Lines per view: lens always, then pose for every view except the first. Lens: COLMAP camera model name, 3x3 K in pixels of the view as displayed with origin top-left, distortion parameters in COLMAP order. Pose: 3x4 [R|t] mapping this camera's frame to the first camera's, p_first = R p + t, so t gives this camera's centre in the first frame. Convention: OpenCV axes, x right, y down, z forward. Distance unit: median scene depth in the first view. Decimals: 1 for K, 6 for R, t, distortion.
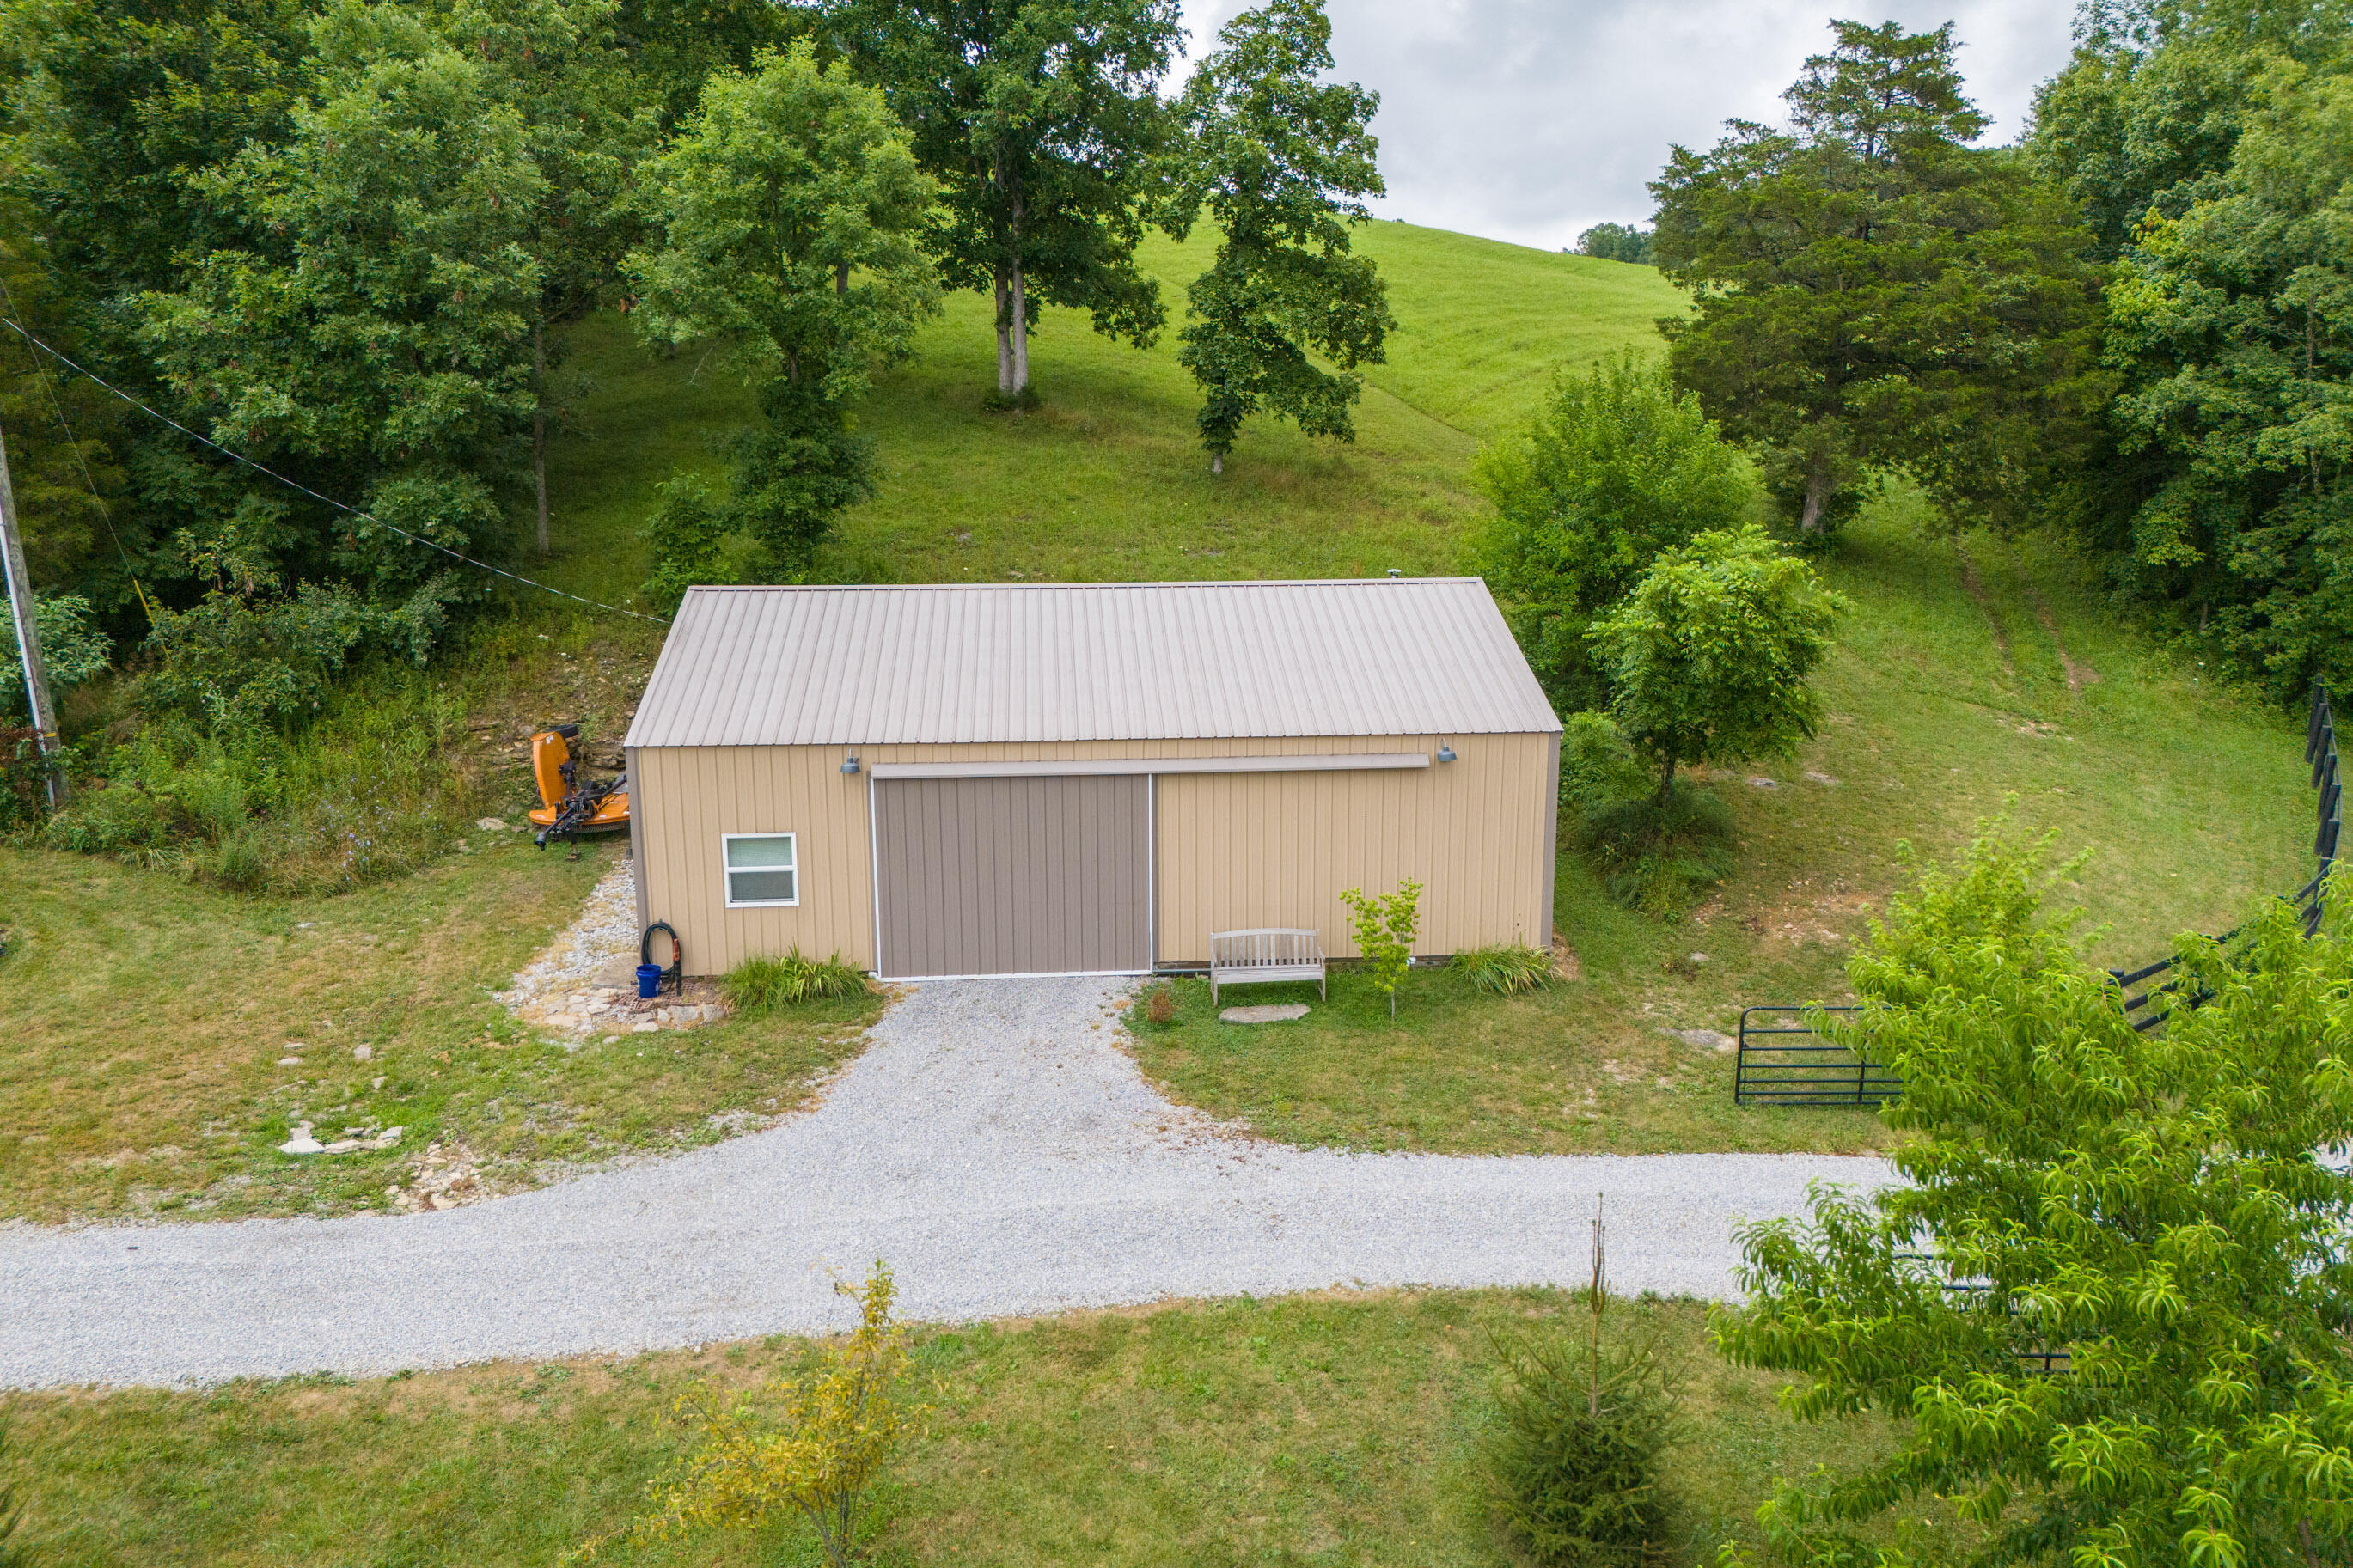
lens RADIAL K [[1739.4, 0, 1176.5], [0, 1739.4, 784.0], [0, 0, 1]] dist [0.068077, -0.052833]
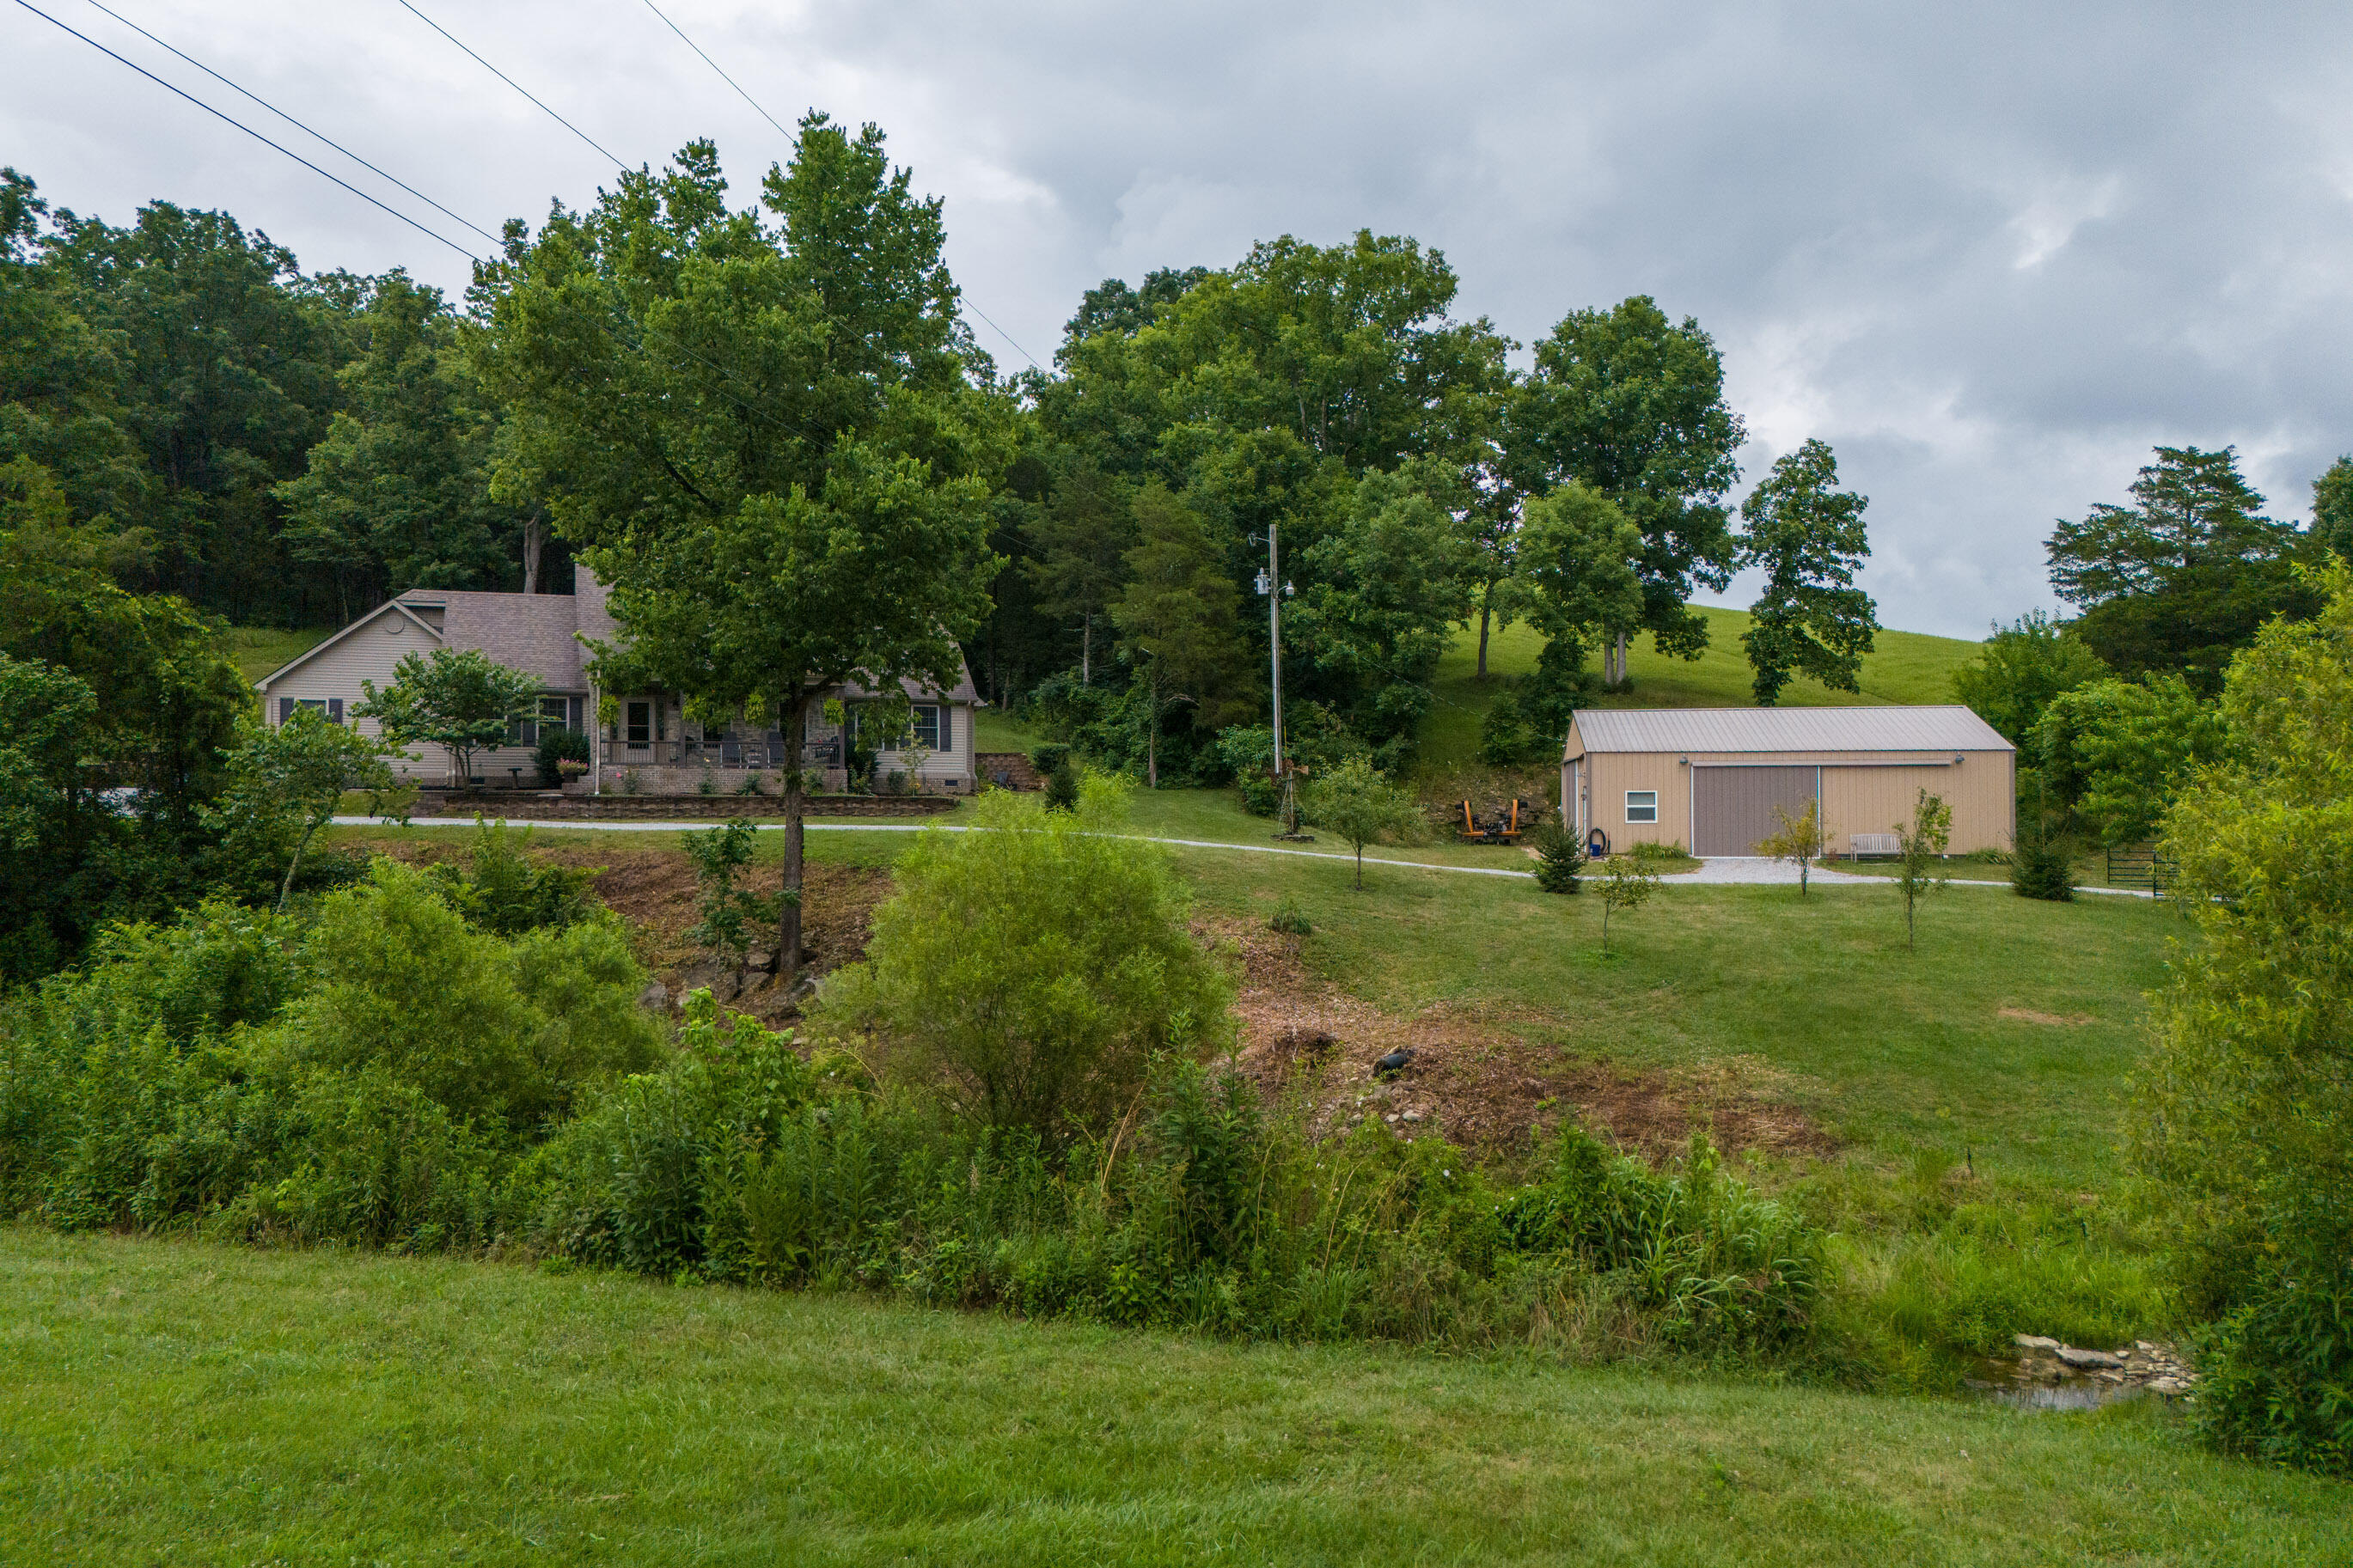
lens RADIAL K [[1739.4, 0, 1176.5], [0, 1739.4, 784.0], [0, 0, 1]] dist [0.068077, -0.052833]
pose [[0.977969, -0.001511, -0.208744, -0.192957], [-0.047327, 0.972330, -0.228768, 0.313842], [0.203313, 0.233608, 0.950837, -0.726913]]
